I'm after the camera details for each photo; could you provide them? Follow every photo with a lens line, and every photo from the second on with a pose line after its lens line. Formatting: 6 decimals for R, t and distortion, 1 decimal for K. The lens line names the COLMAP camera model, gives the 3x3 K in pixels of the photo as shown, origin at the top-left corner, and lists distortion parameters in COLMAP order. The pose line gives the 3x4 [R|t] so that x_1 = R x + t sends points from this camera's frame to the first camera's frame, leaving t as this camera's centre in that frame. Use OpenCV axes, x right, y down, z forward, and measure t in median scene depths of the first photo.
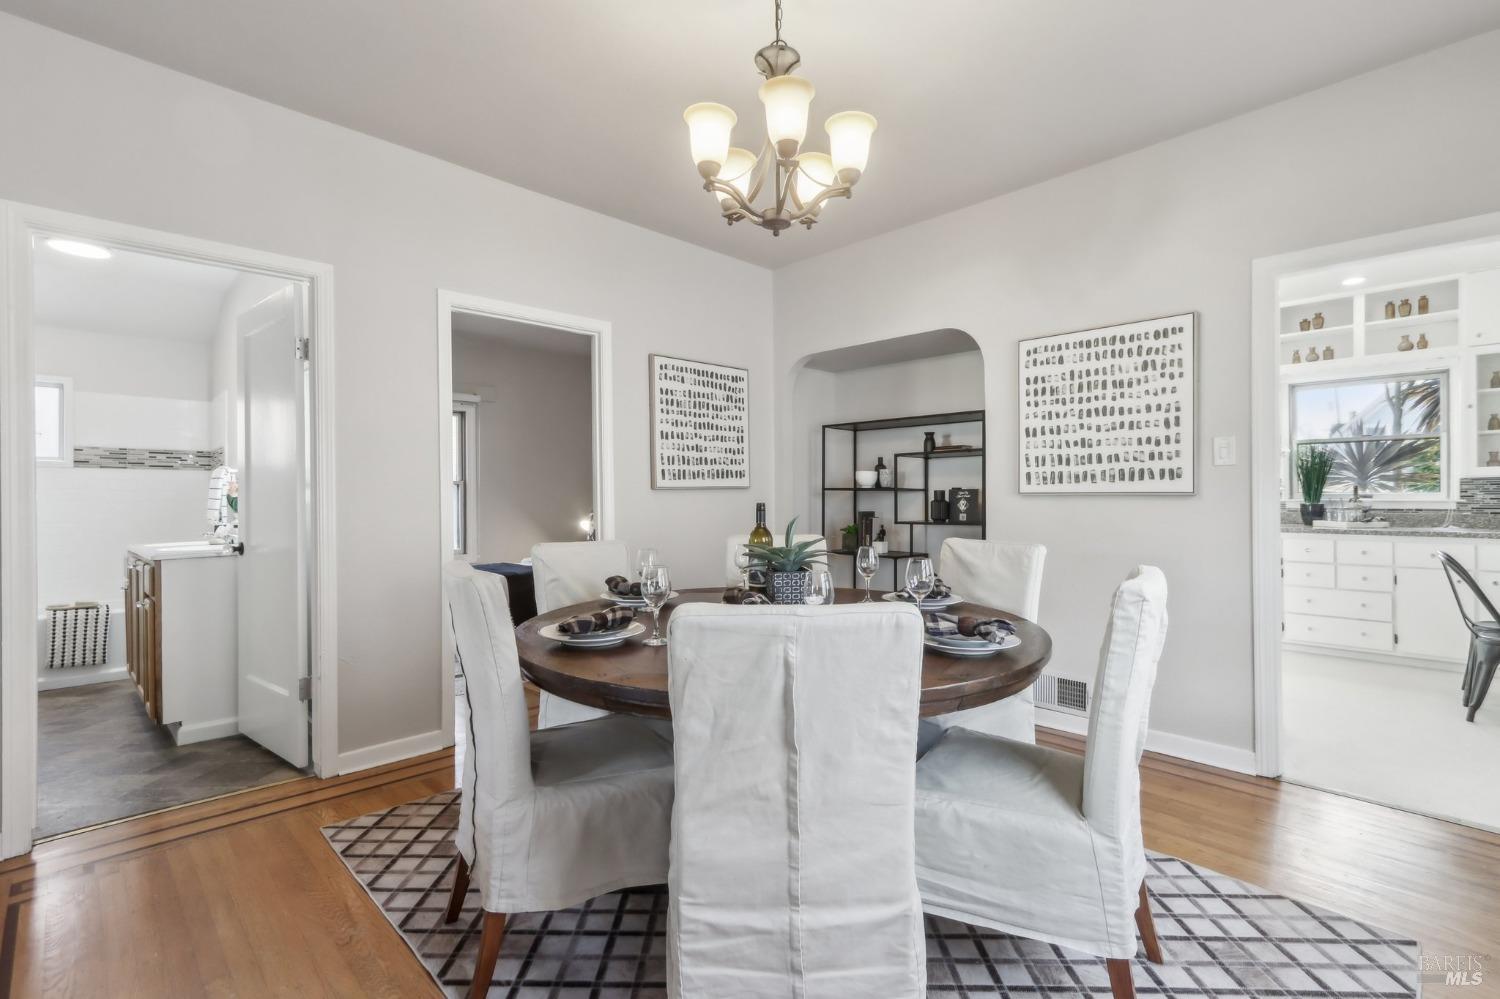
lens RADIAL K [[693.7, 0, 755.2], [0, 693.7, 494.8], [0, 0, 1]] dist [0.005152, -0.002497]
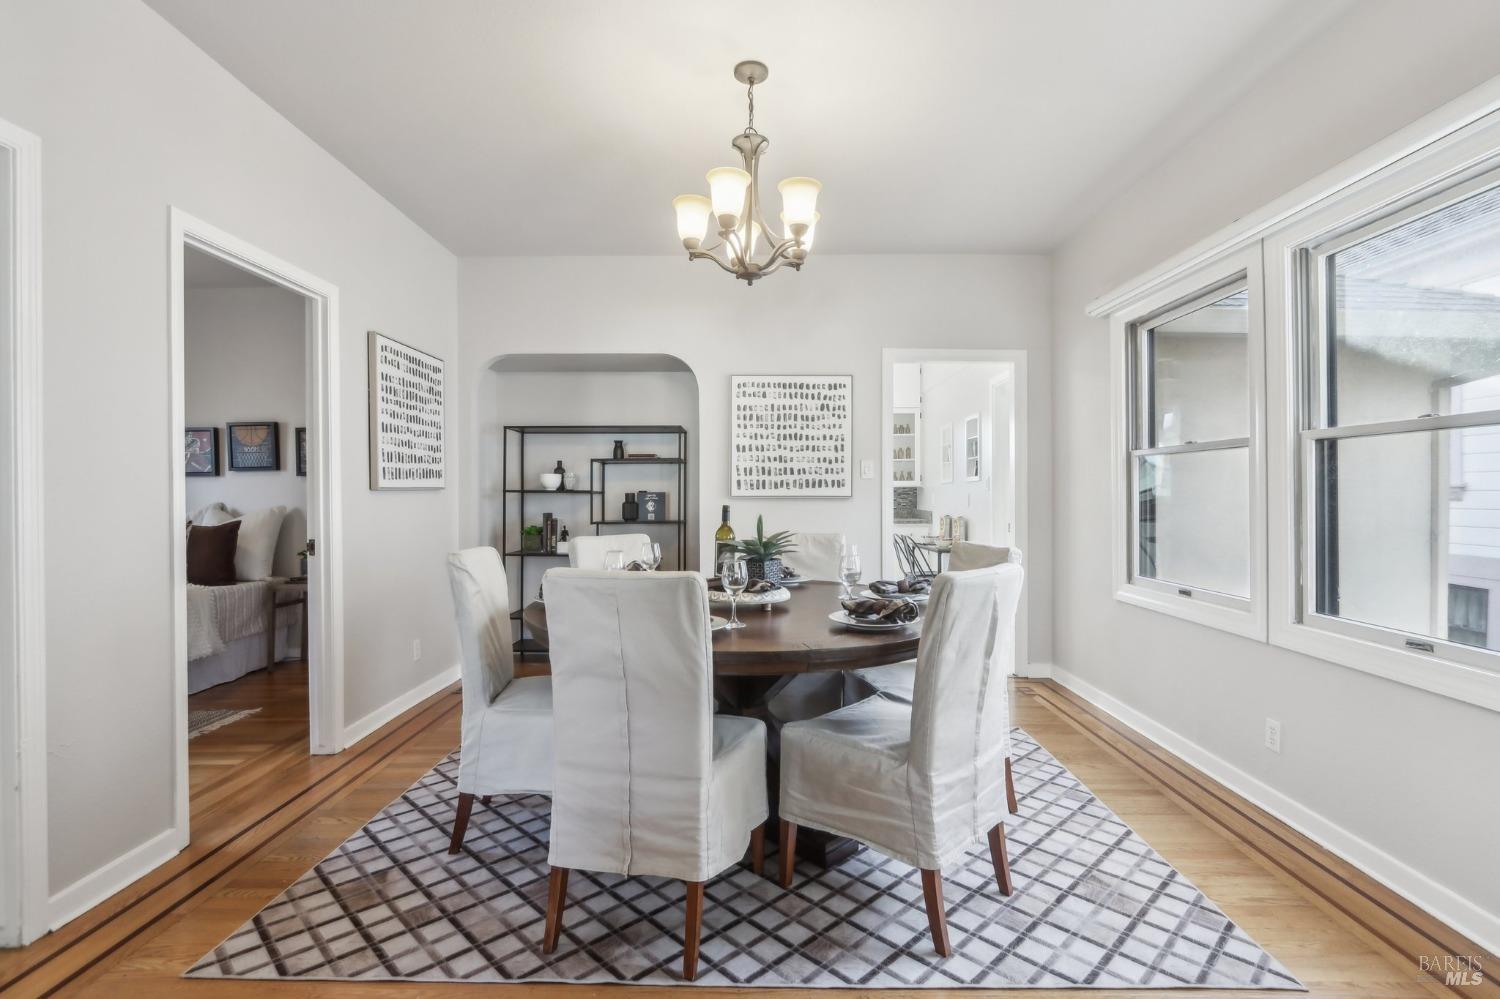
lens RADIAL K [[693.7, 0, 752.8], [0, 693.7, 495.5], [0, 0, 1]] dist [0.005152, -0.002497]
pose [[0.719093, 0.003819, 0.694903, -0.502029], [-0.003729, 0.999992, -0.001637, -0.002038], [-0.694904, -0.001414, 0.719101, 0.073356]]
